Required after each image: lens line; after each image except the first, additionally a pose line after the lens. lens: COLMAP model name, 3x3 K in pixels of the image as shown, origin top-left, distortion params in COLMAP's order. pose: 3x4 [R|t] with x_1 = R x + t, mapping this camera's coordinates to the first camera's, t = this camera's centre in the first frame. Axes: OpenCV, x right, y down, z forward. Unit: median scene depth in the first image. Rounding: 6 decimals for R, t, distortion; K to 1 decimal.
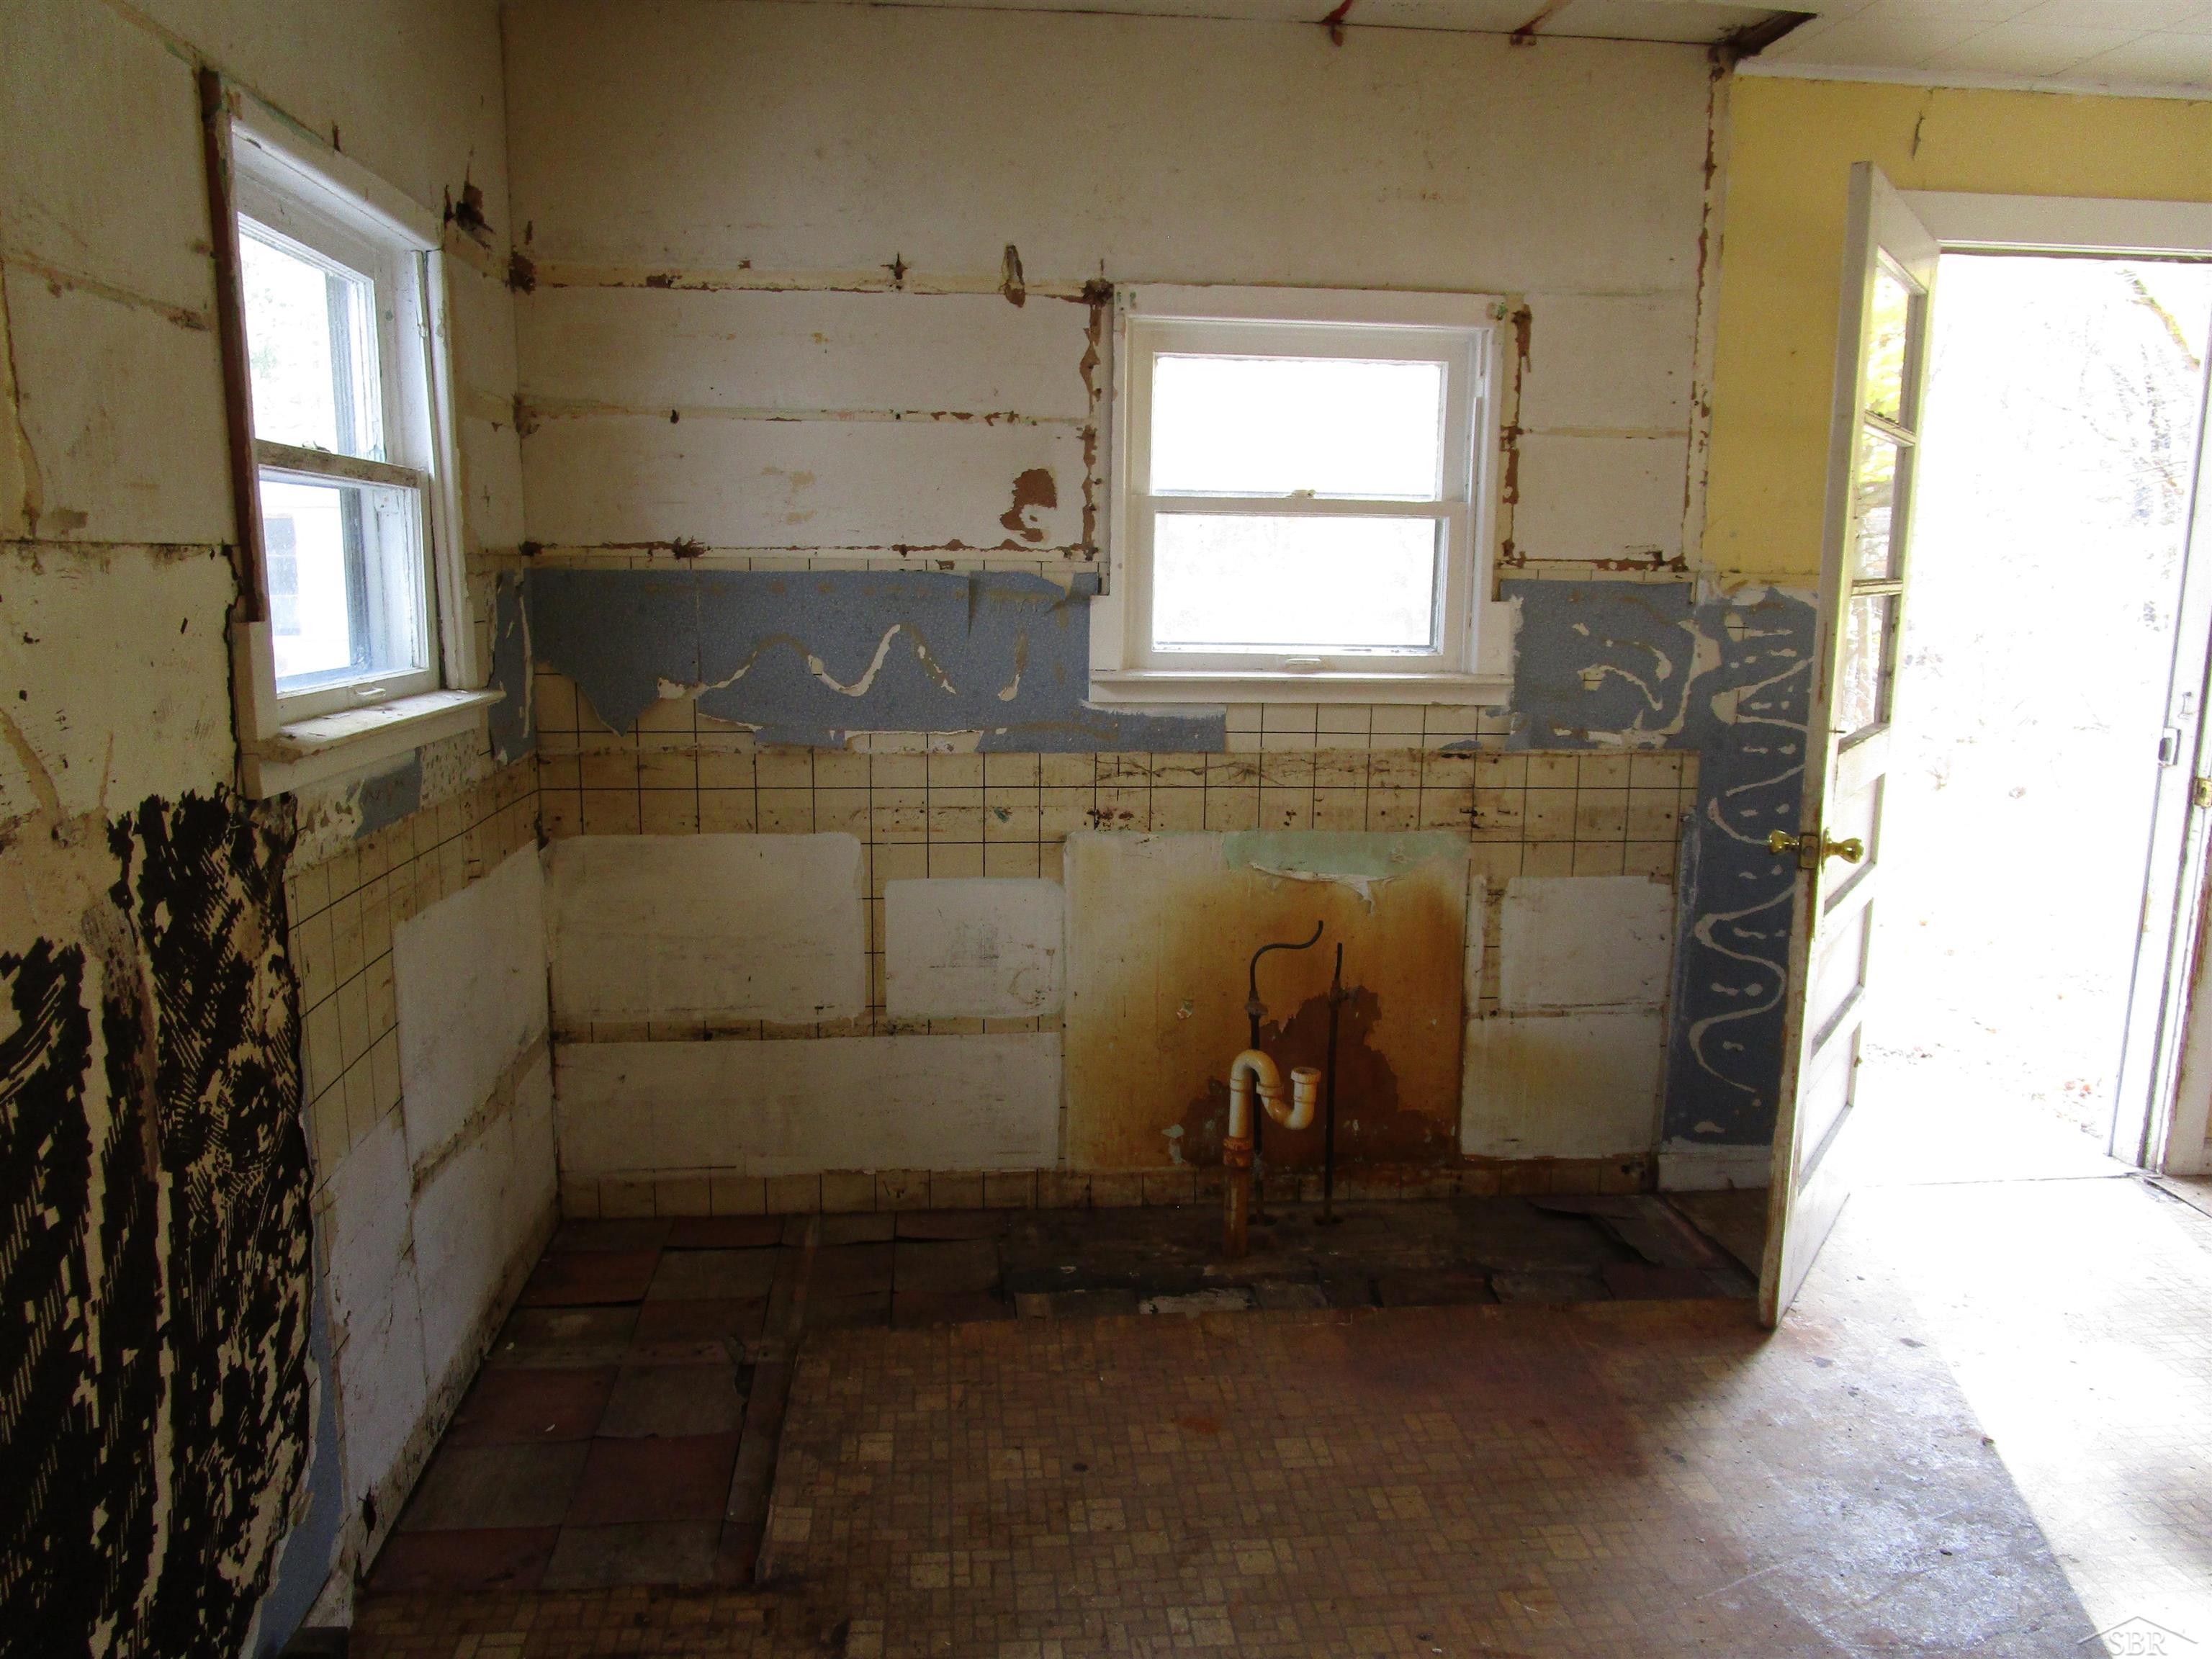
lens RADIAL K [[1579.3, 0, 1110.6], [0, 1579.3, 819.2], [0, 0, 1]] dist [-0.028981, 0.010378]
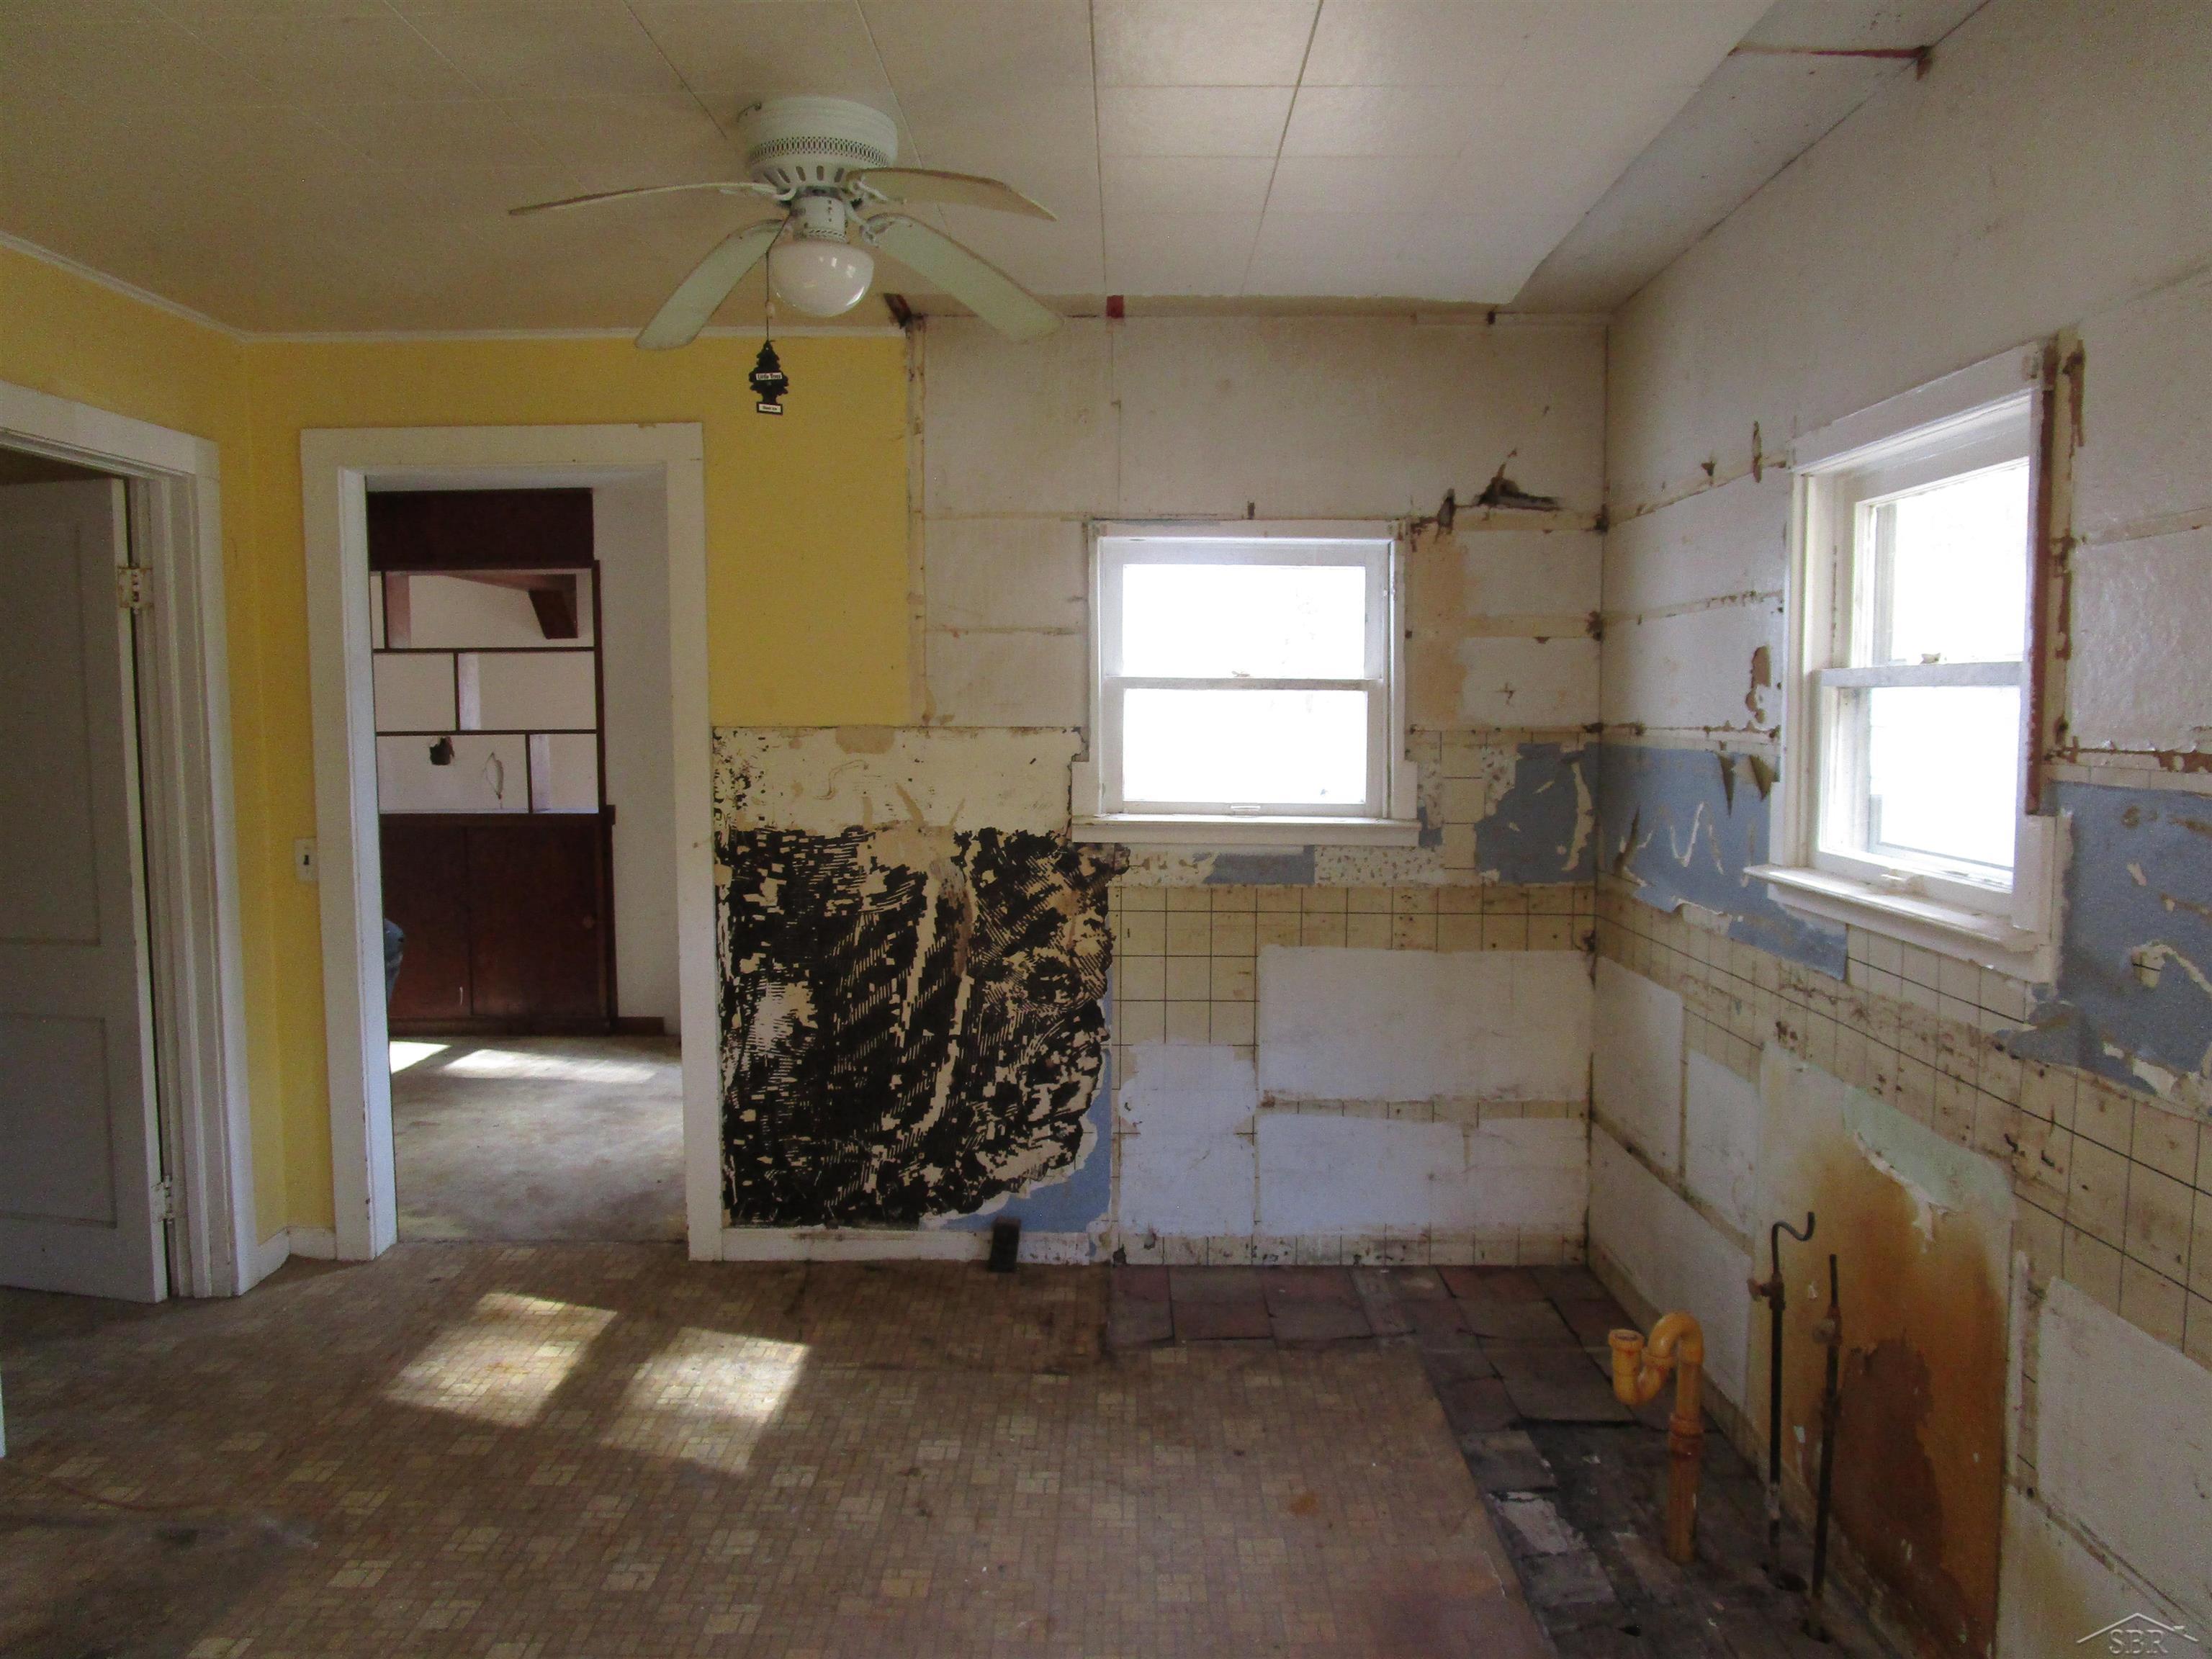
lens RADIAL K [[1579.3, 0, 1110.6], [0, 1579.3, 819.2], [0, 0, 1]] dist [-0.028981, 0.010378]
pose [[-0.117424, 0.058201, -0.991375, 0.892819], [-0.165917, 0.983100, 0.077367, -0.122210], [0.979124, 0.173571, -0.105783, 0.698373]]
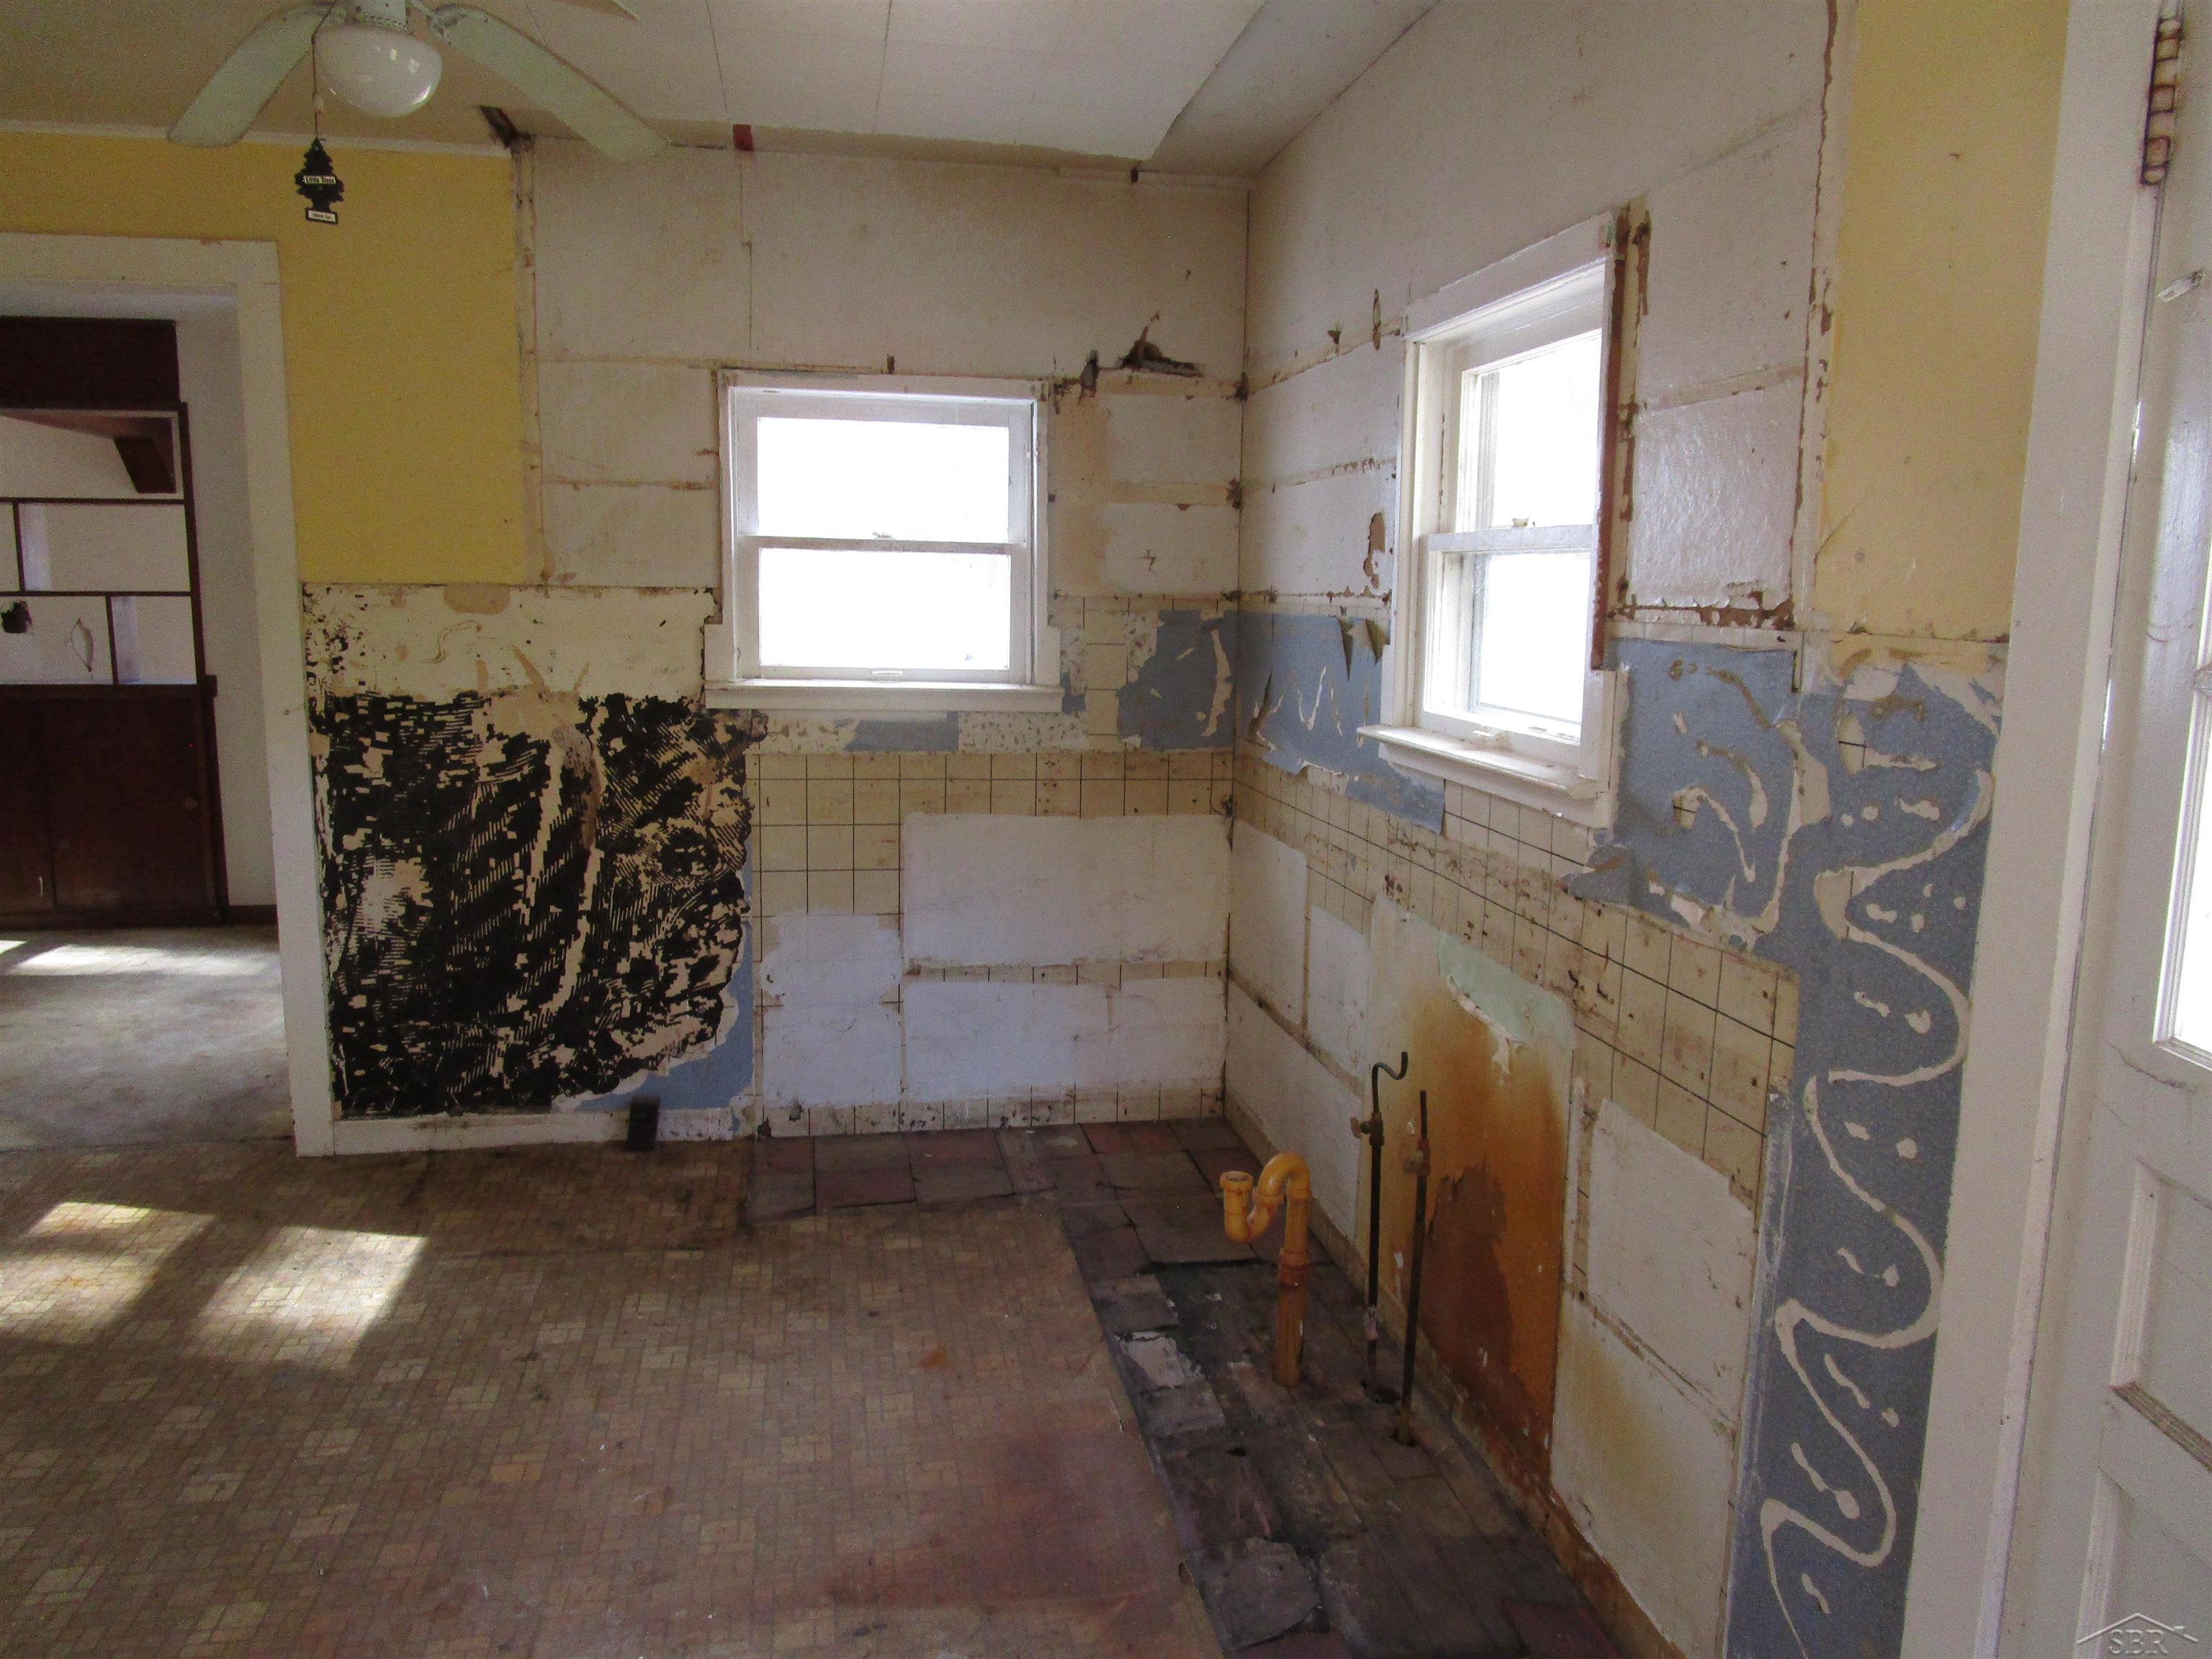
lens RADIAL K [[1579.3, 0, 1110.6], [0, 1579.3, 819.2], [0, 0, 1]] dist [-0.028981, 0.010378]
pose [[0.076570, 0.132843, -0.988175, 0.878859], [-0.179143, 0.976790, 0.117431, -0.116376], [0.980839, 0.168033, 0.098590, 0.735798]]
